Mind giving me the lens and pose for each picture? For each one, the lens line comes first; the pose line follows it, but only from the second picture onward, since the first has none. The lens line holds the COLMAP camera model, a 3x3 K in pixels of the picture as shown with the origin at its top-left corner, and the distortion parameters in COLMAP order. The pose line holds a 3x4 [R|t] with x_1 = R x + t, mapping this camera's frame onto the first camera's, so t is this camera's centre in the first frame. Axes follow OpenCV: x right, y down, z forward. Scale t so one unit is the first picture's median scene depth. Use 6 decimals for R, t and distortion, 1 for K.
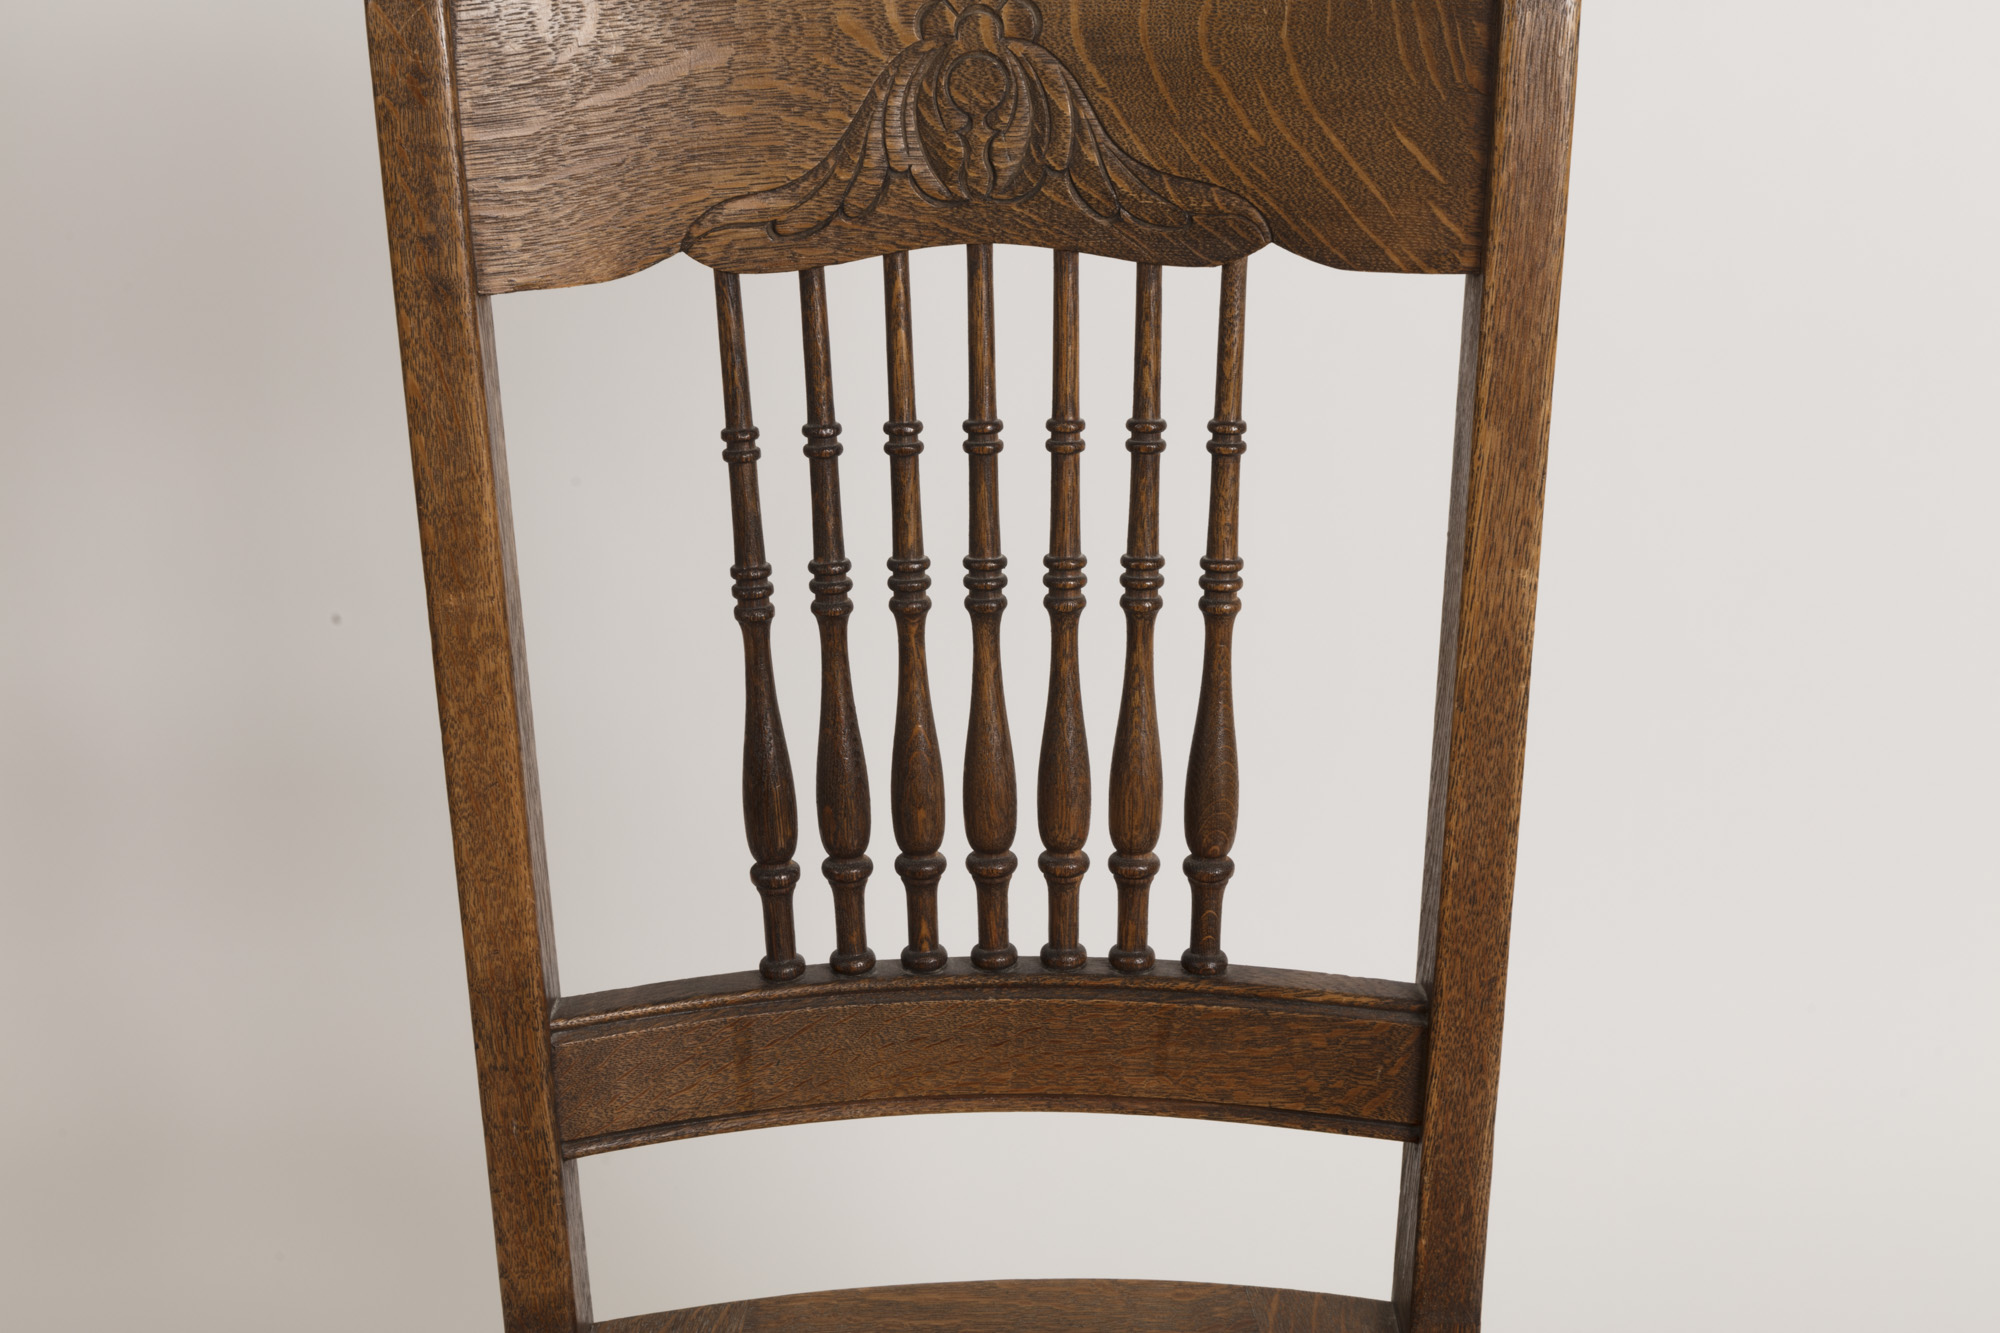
lens RADIAL K [[2669.0, 0, 993.7], [0, 2669.0, 666.5], [0, 0, 1]] dist [-0.027230, 0.000000]
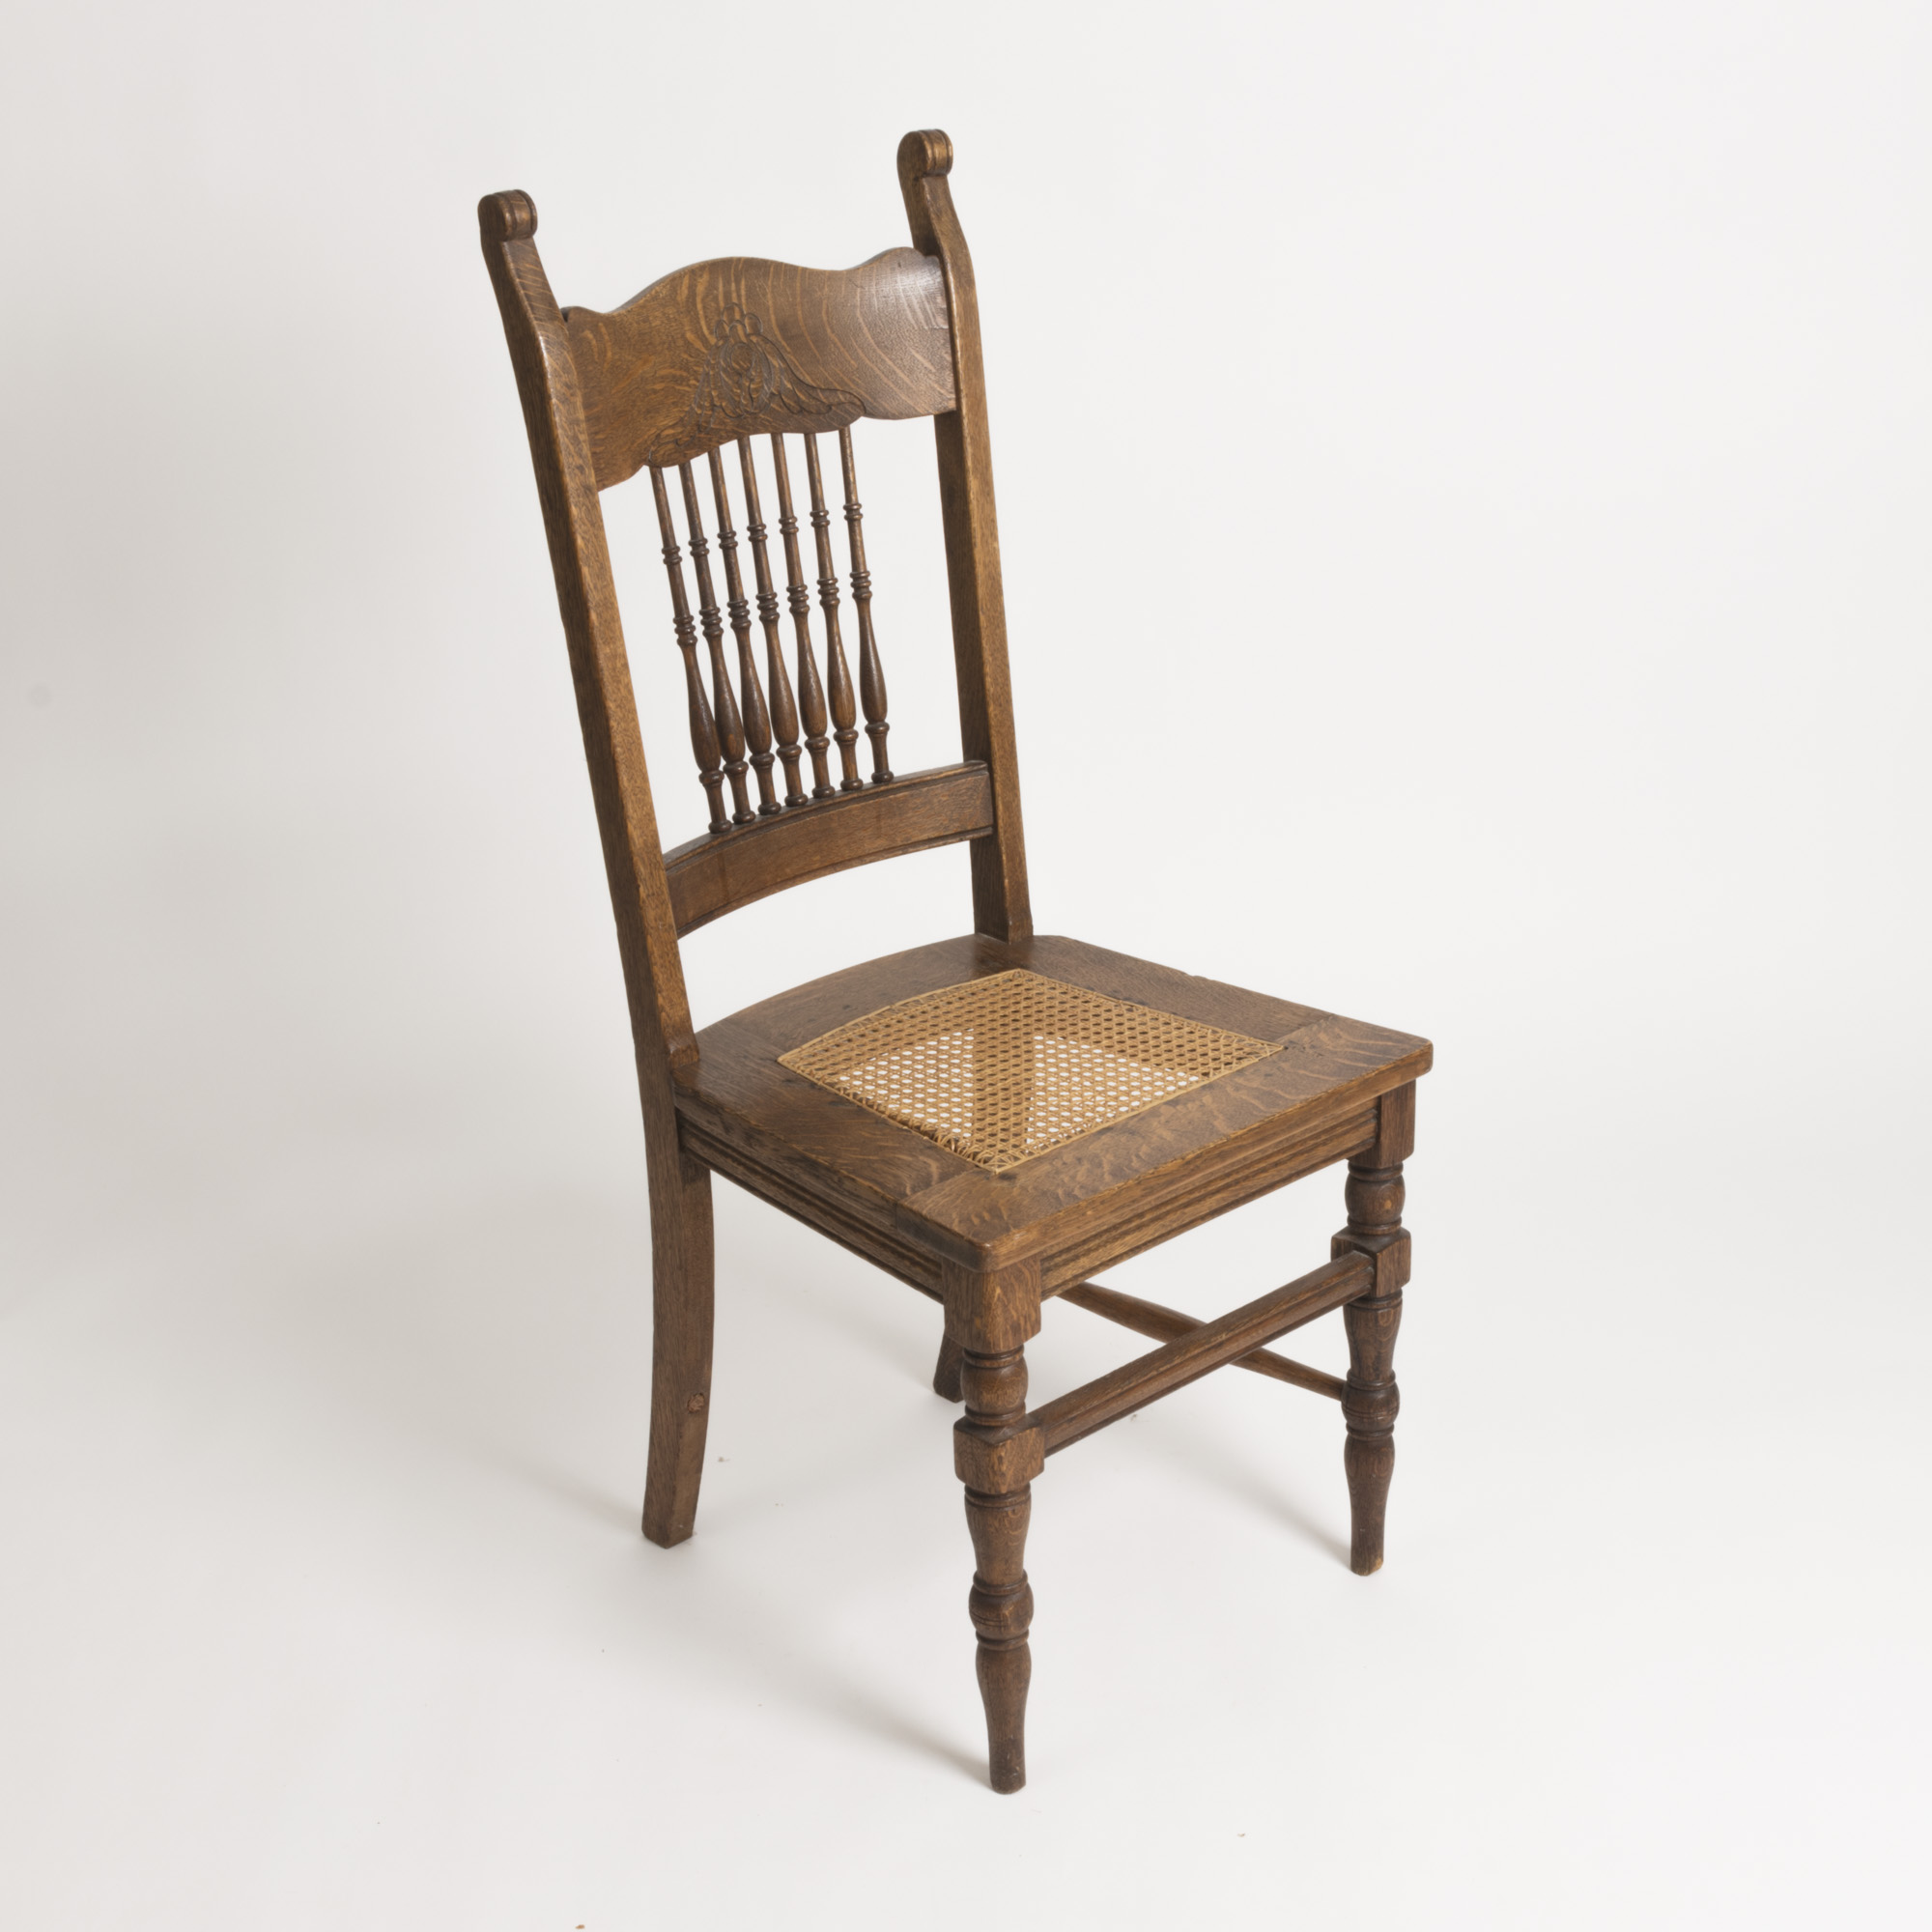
lens RADIAL K [[3114.8, 0, 965.0], [0, 3114.8, 1055.0], [0, 0, 1]] dist [0.024880, 0.000000]
pose [[0.740768, -0.273321, 0.613644, -1.430936], [0.287480, 0.954593, 0.078147, 0.150783], [-0.607140, 0.118522, 0.785706, -0.897028]]
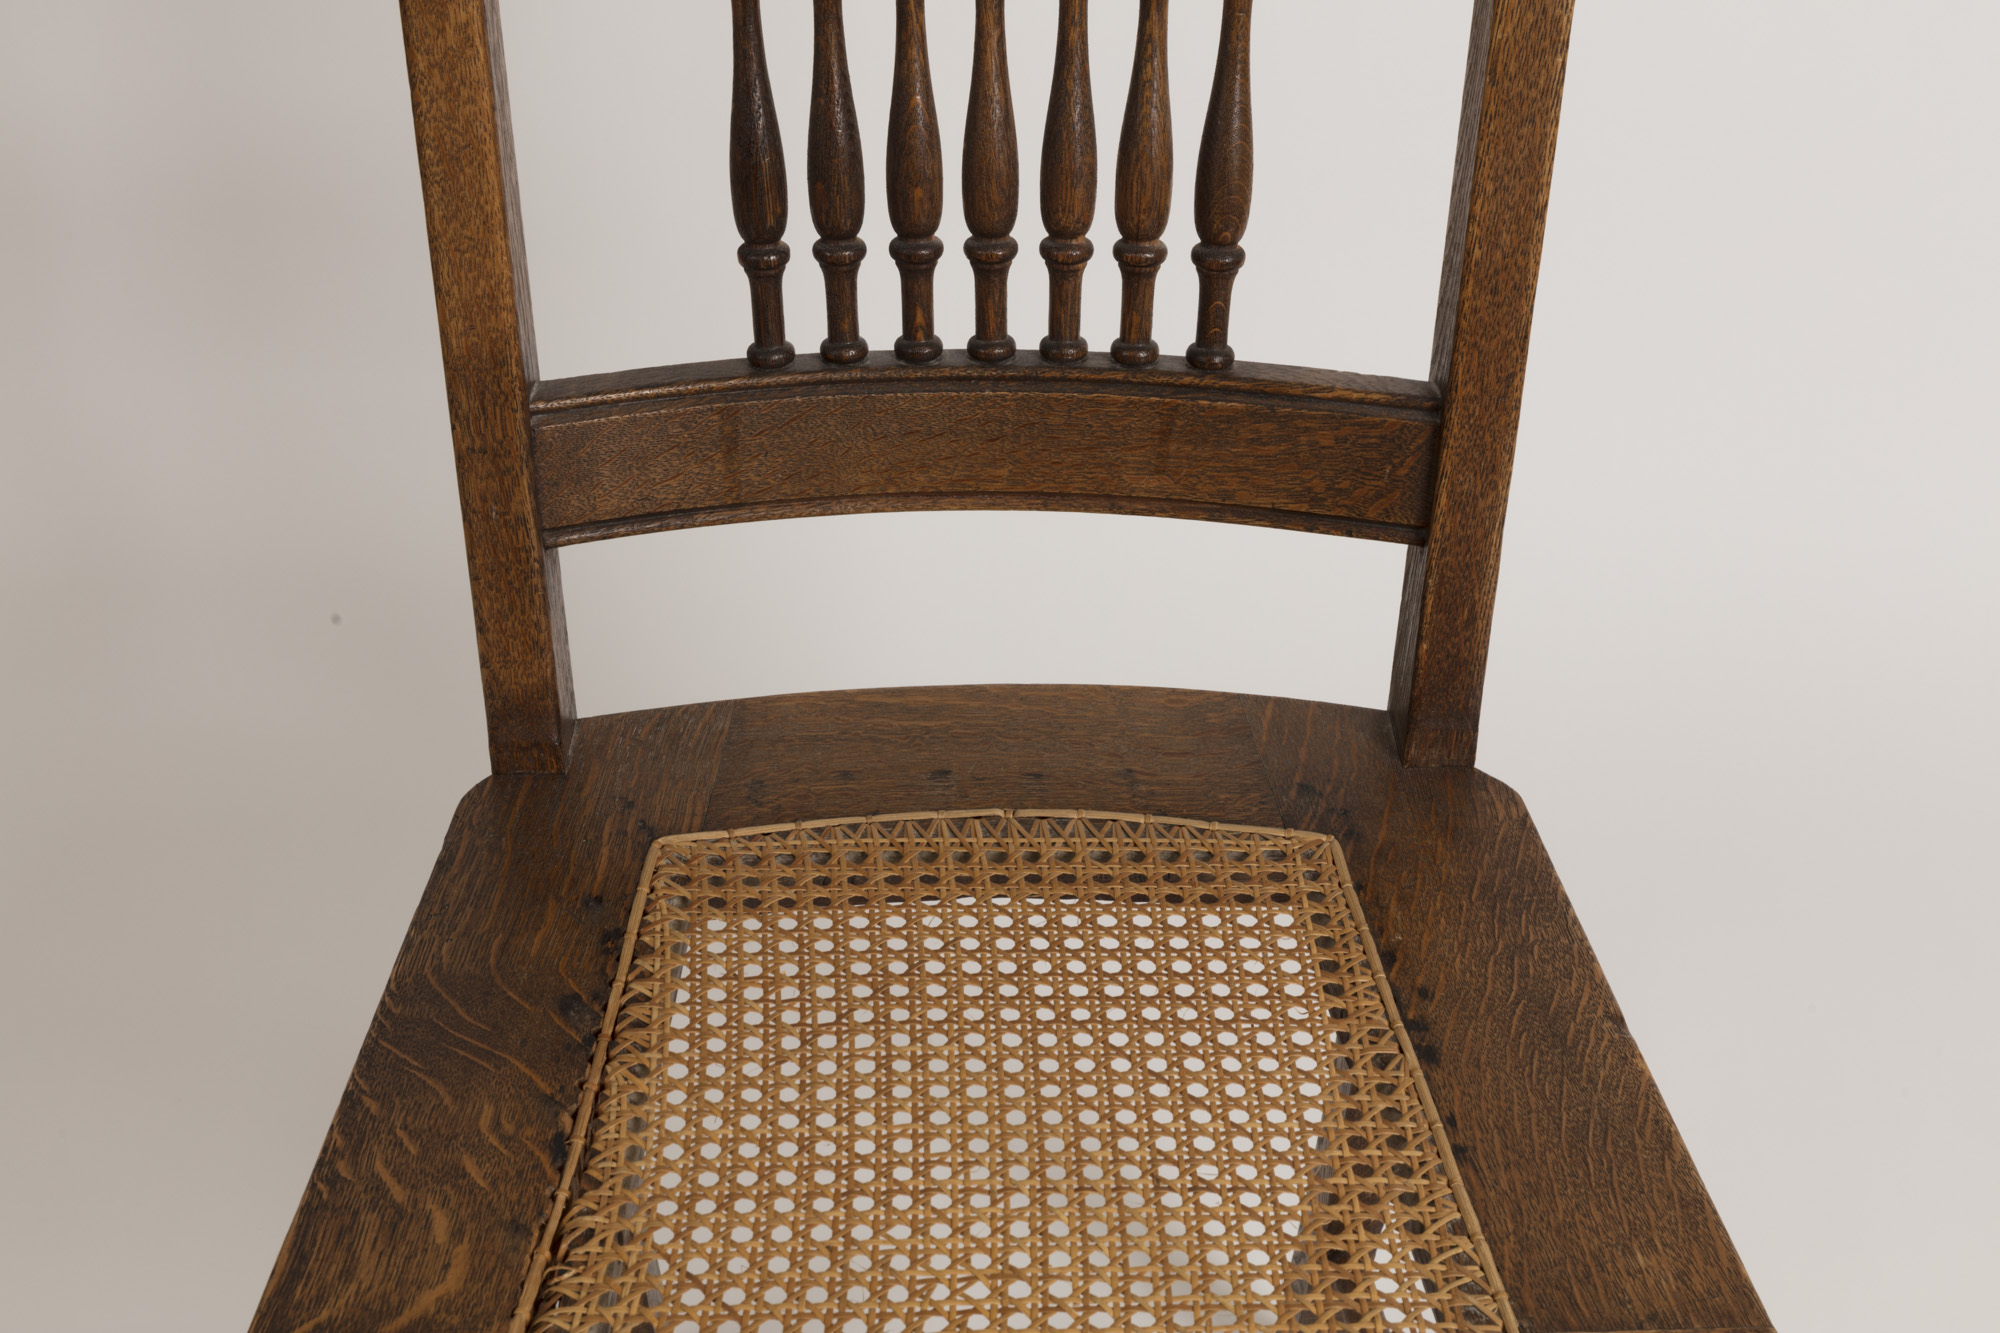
lens RADIAL K [[2669.0, 0, 997.6], [0, 2669.0, 666.3], [0, 0, 1]] dist [-0.027230, 0.000000]
pose [[0.999787, 0.015486, 0.013673, -0.009369], [-0.017722, 0.983050, 0.182479, 0.048040], [-0.010615, -0.182682, 0.983115, 0.036203]]
